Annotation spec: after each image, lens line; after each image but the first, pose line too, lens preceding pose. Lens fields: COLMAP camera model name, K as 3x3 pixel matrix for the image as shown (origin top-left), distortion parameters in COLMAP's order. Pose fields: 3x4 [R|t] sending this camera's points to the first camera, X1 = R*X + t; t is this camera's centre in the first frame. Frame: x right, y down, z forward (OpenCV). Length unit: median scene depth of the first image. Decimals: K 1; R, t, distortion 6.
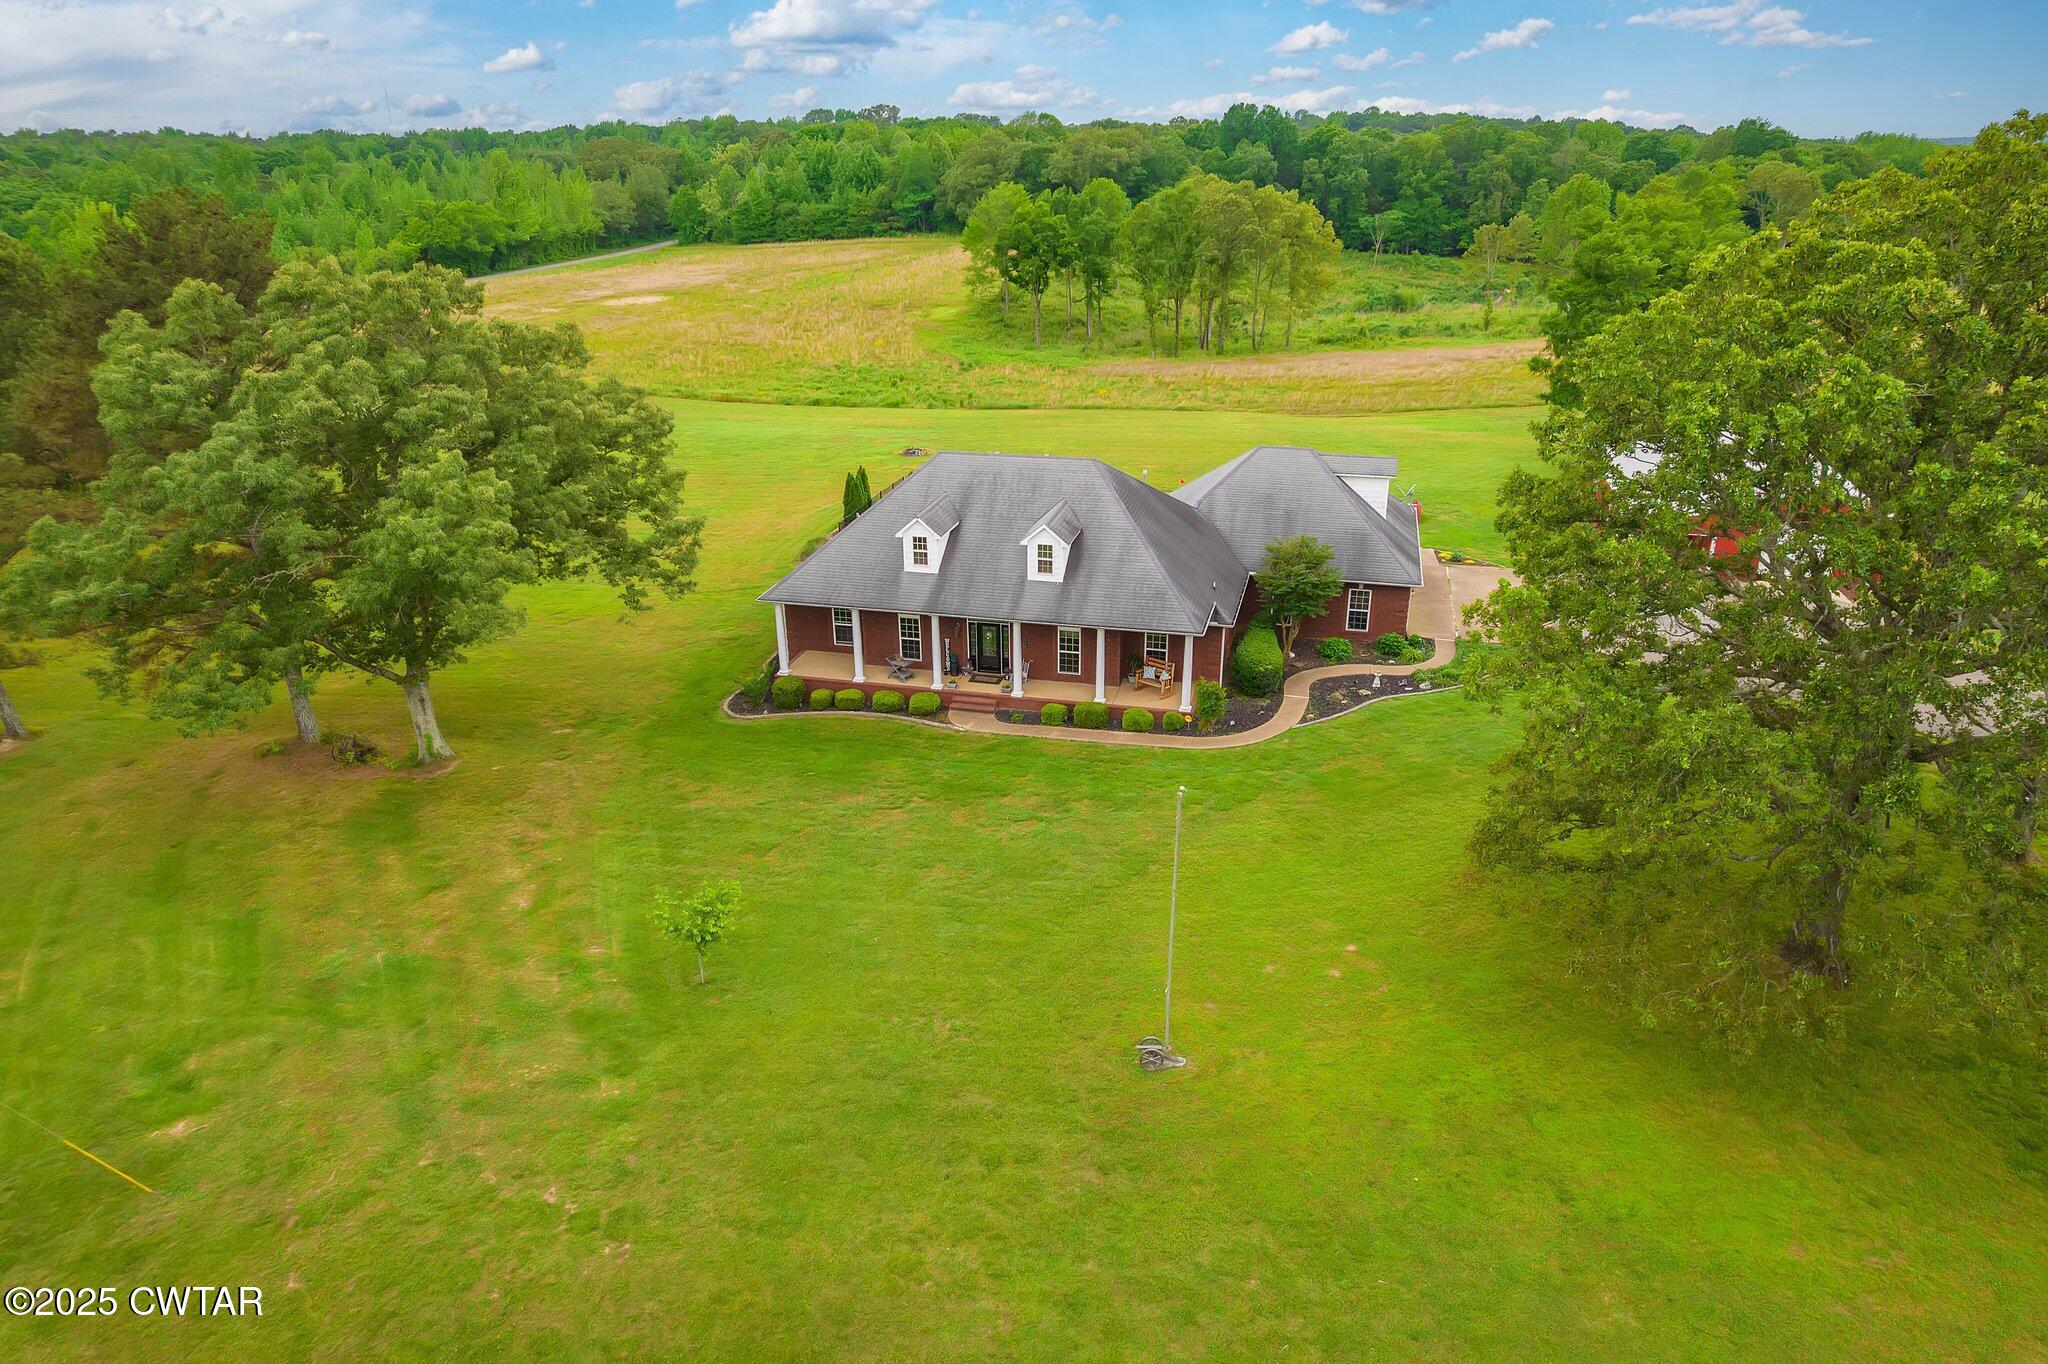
lens RADIAL K [[1313.7, 0, 1036.2], [0, 1313.7, 679.4], [0, 0, 1]] dist [-0.081218, 0.076691]
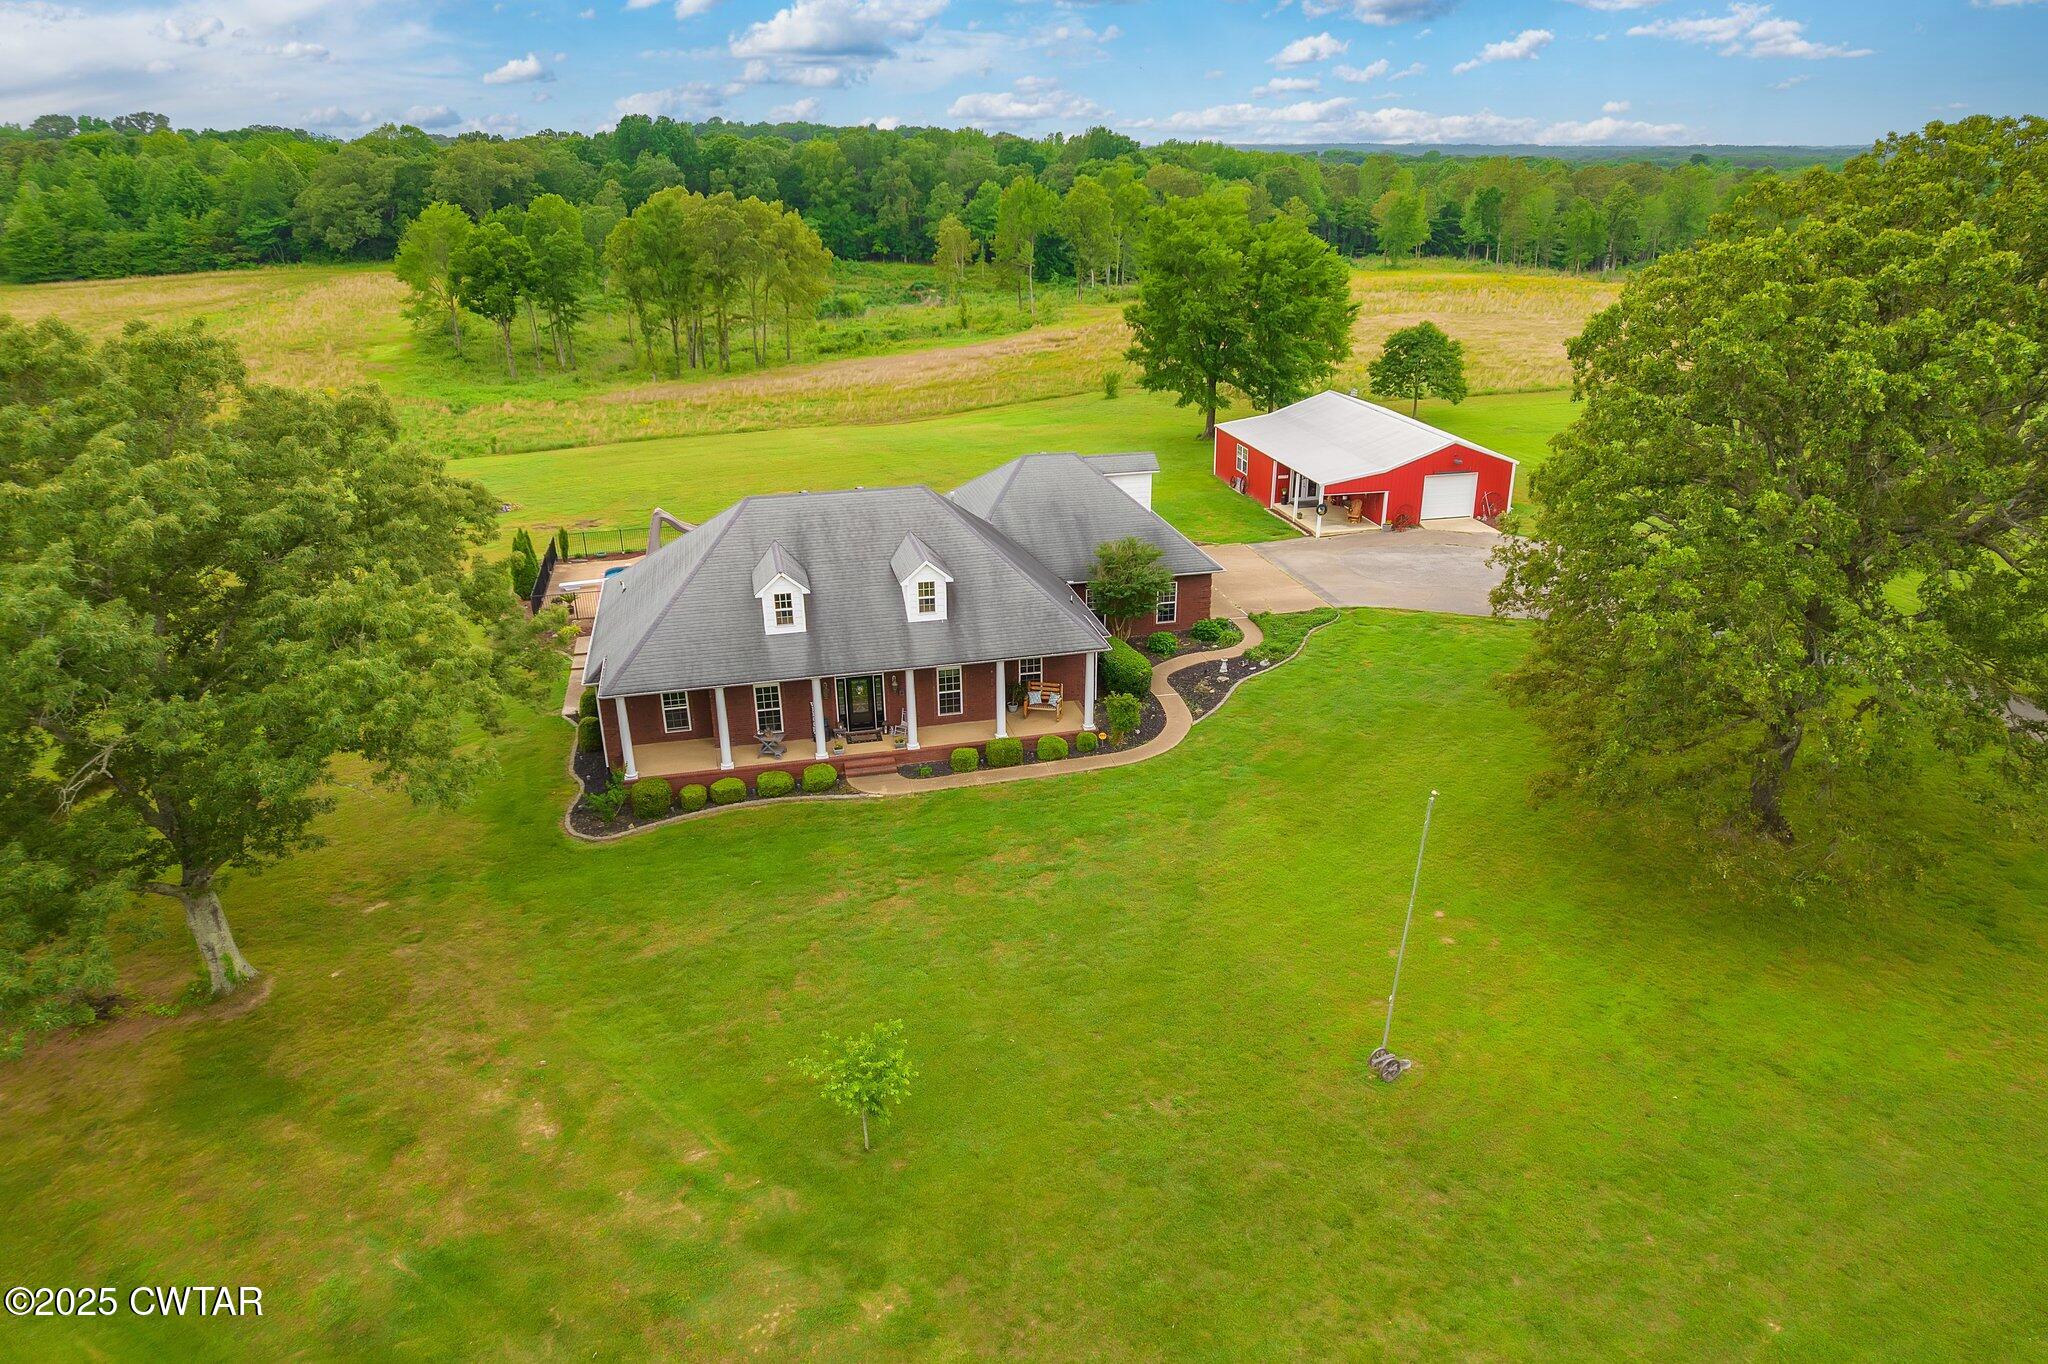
lens RADIAL K [[1313.7, 0, 1036.2], [0, 1313.7, 679.4], [0, 0, 1]] dist [-0.081218, 0.076691]
pose [[0.887360, -0.174234, 0.426890, -0.315089], [0.177336, 0.983603, 0.032835, -0.048880], [-0.425611, 0.046567, 0.903707, 0.125319]]
